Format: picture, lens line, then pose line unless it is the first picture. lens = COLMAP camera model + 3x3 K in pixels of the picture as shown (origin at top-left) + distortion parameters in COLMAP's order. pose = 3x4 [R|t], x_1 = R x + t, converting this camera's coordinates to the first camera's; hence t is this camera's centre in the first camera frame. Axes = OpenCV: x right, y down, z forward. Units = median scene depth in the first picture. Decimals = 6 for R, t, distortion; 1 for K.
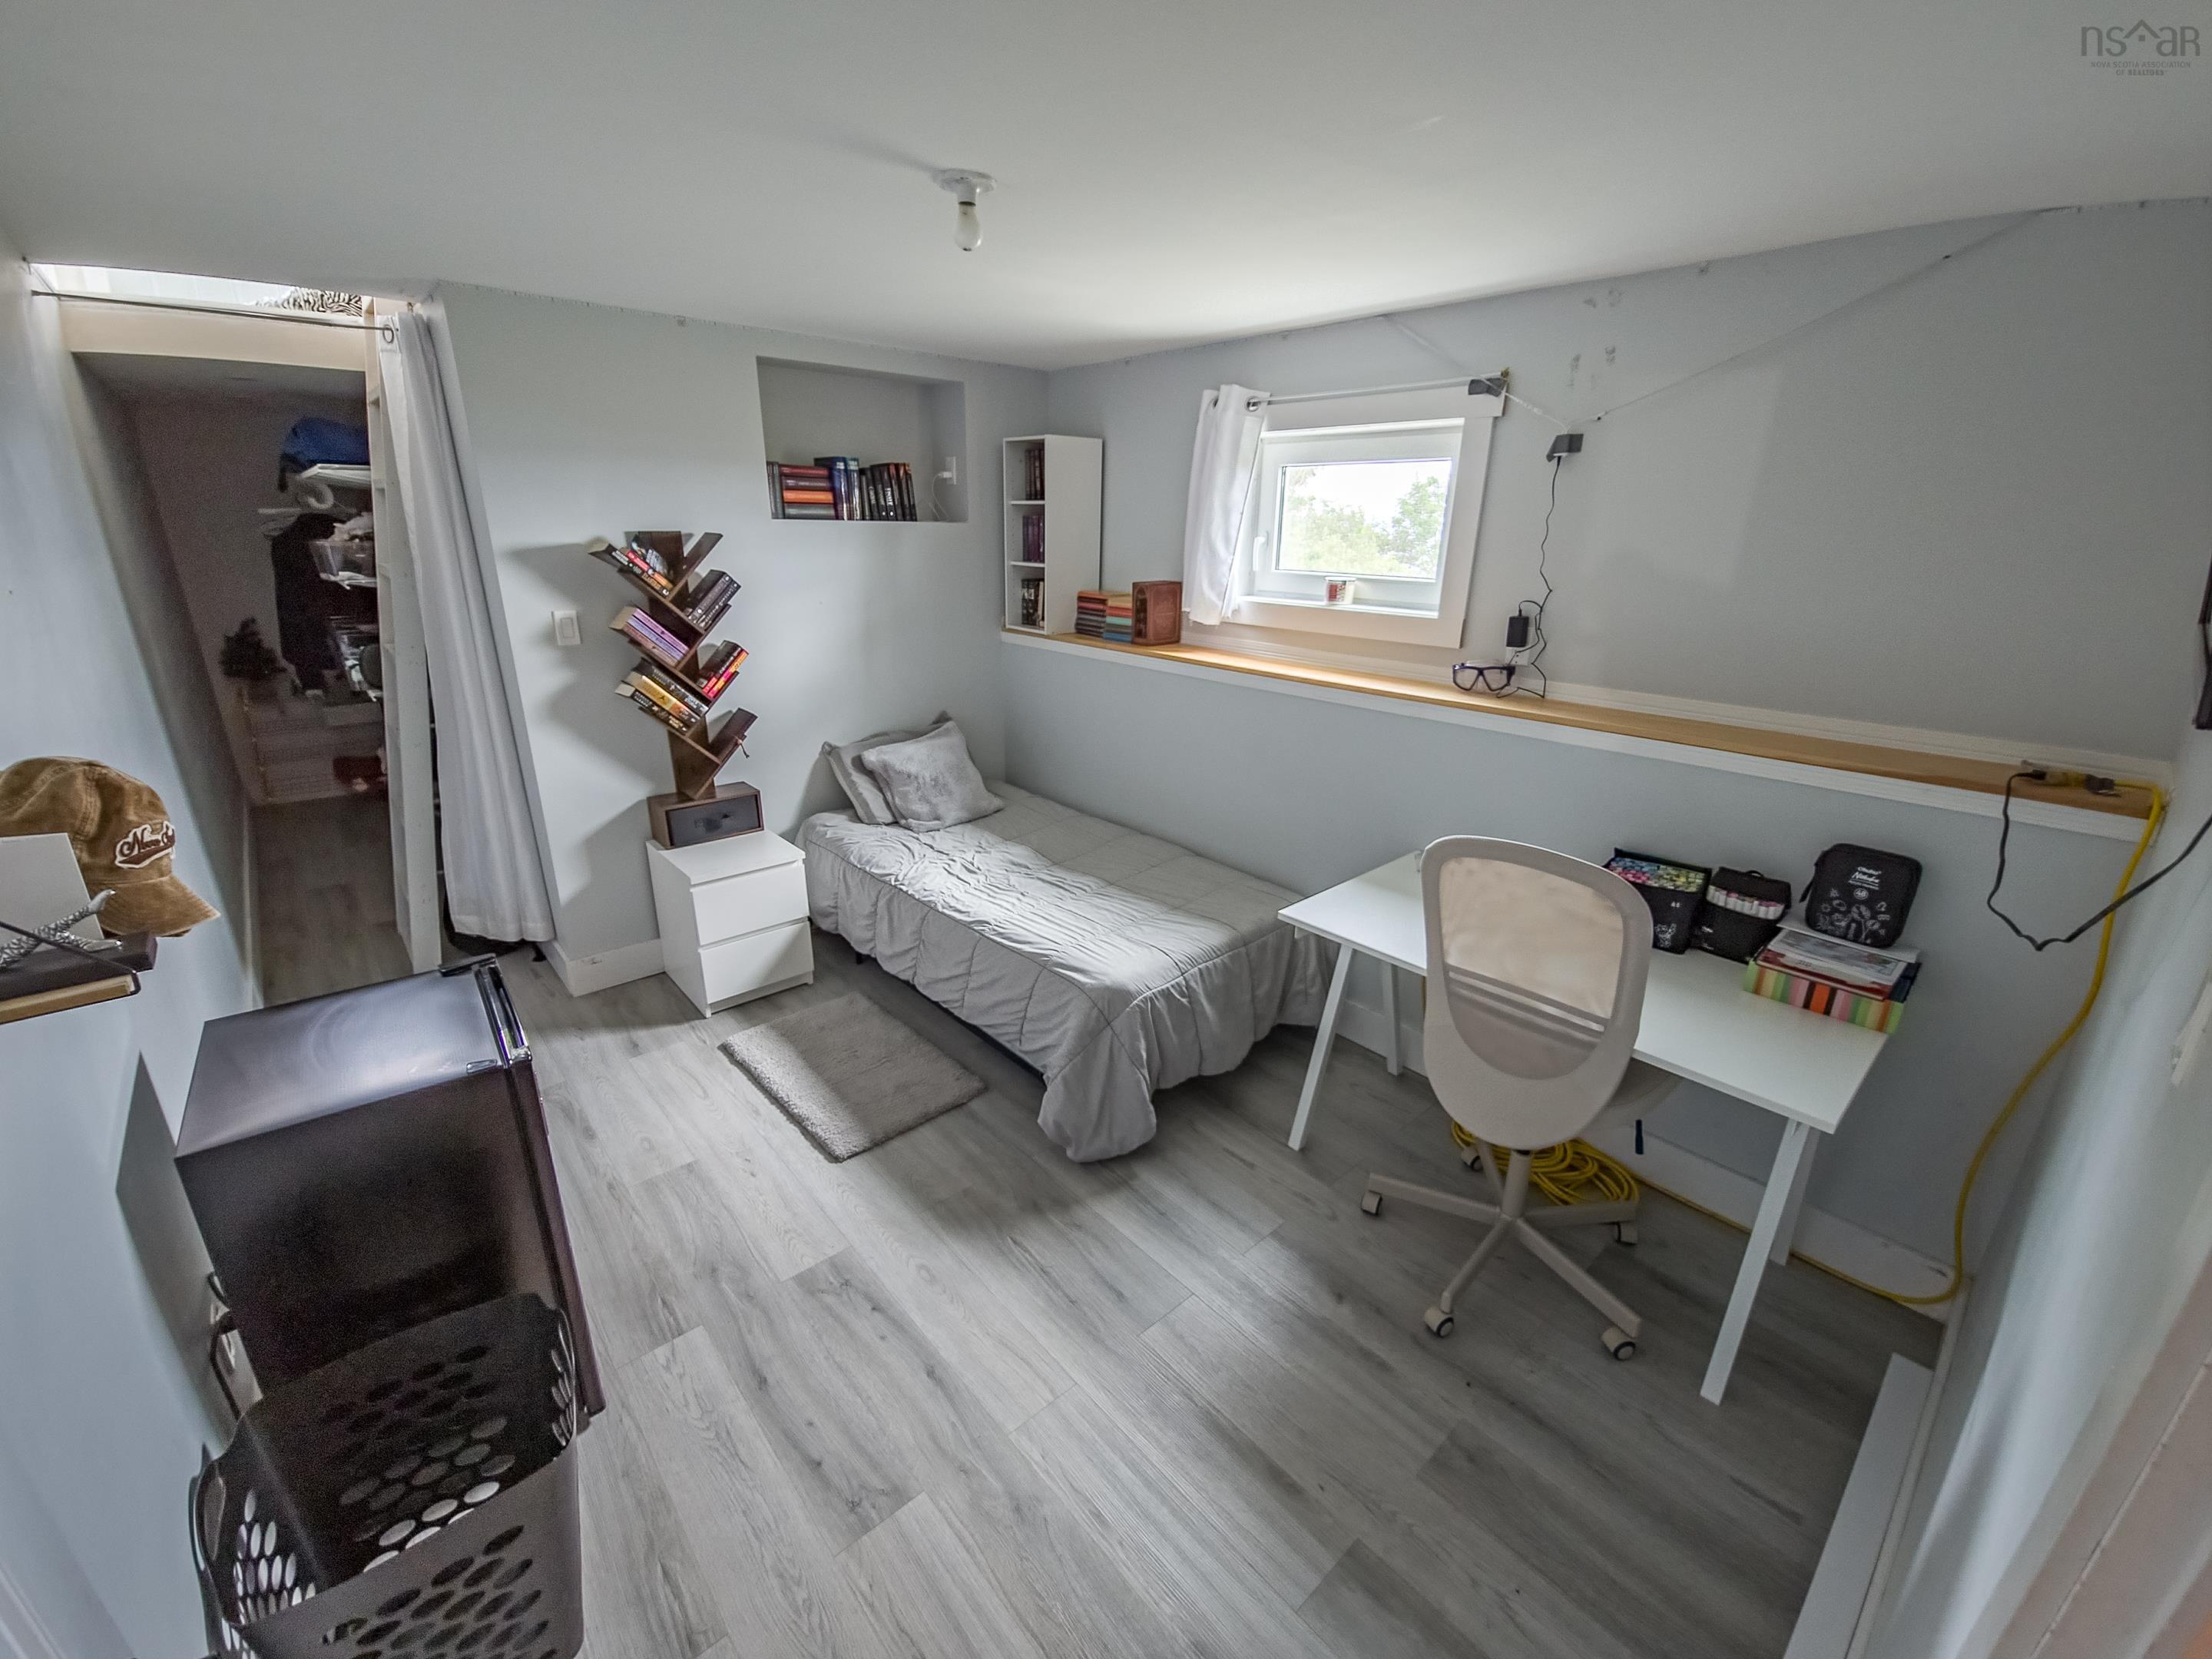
lens RADIAL K [[913.9, 0, 1104.5], [0, 913.9, 838.6], [0, 0, 1]] dist [0.002938, 0.000470]
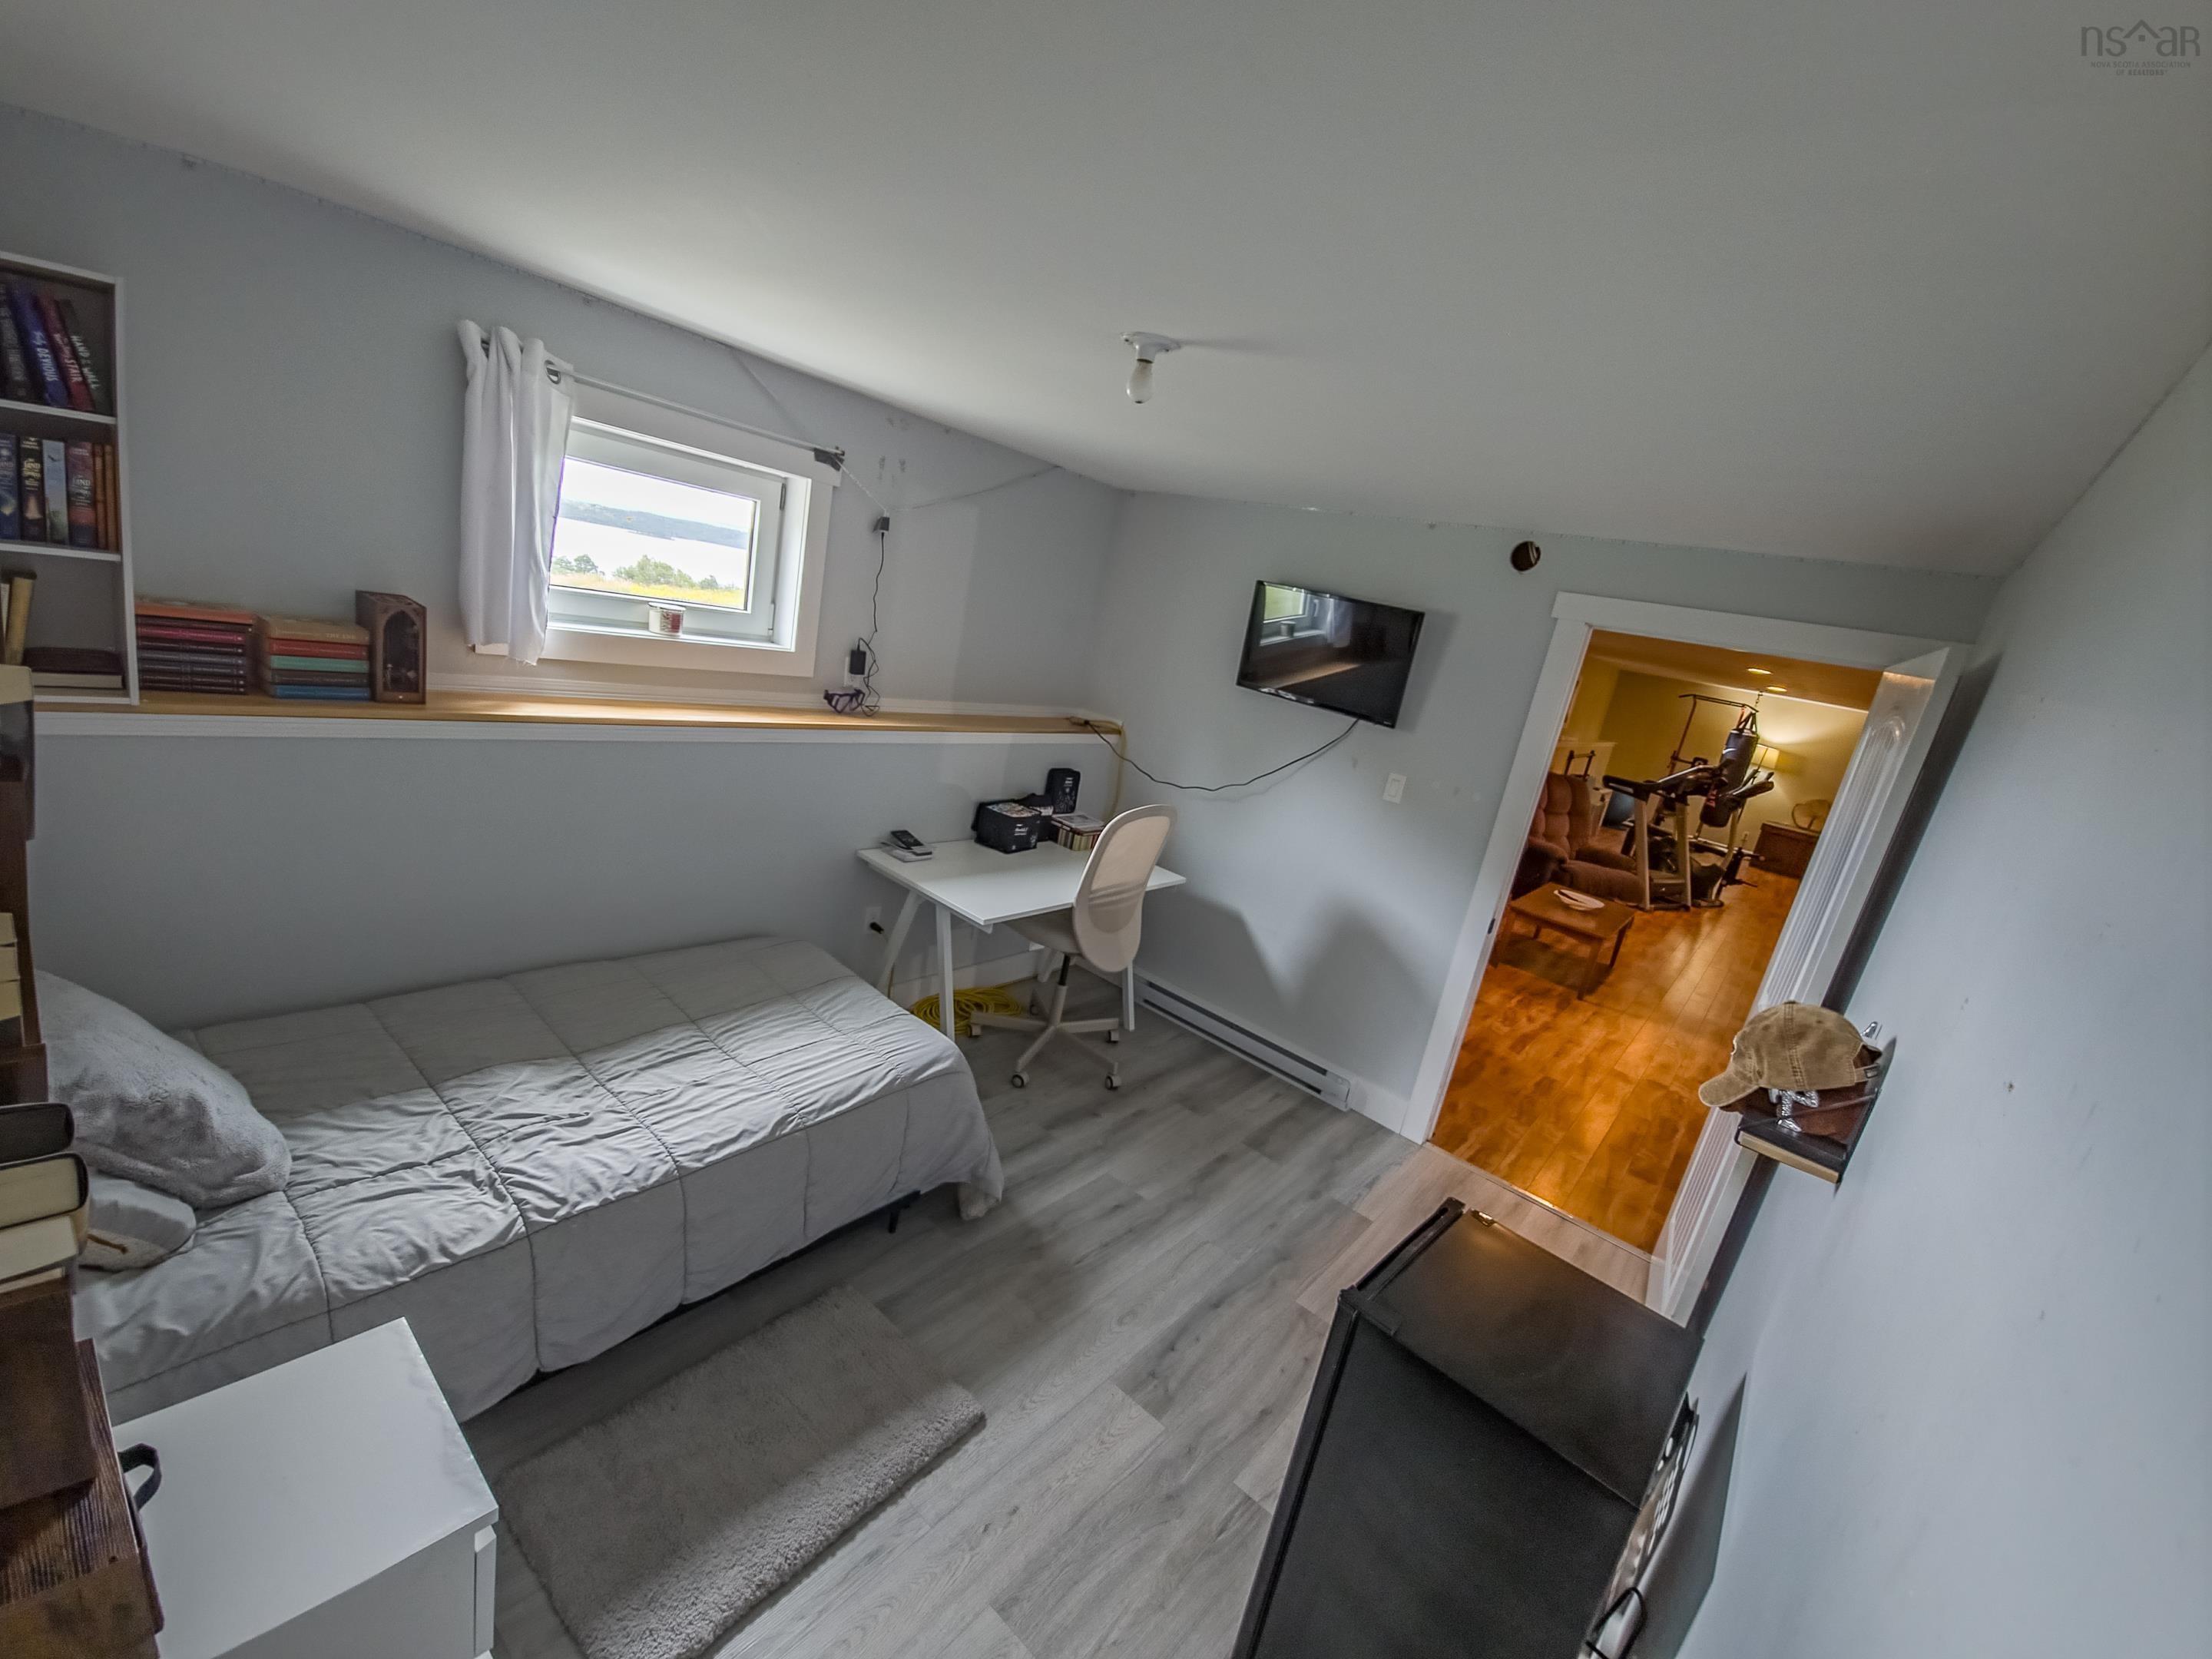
lens RADIAL K [[913.9, 0, 1104.5], [0, 913.9, 838.6], [0, 0, 1]] dist [0.002938, 0.000470]
pose [[-0.143744, -0.291788, 0.945620, -0.865369], [0.134522, 0.940913, 0.310784, -0.344106], [-0.980429, 0.171880, -0.095999, 0.828698]]
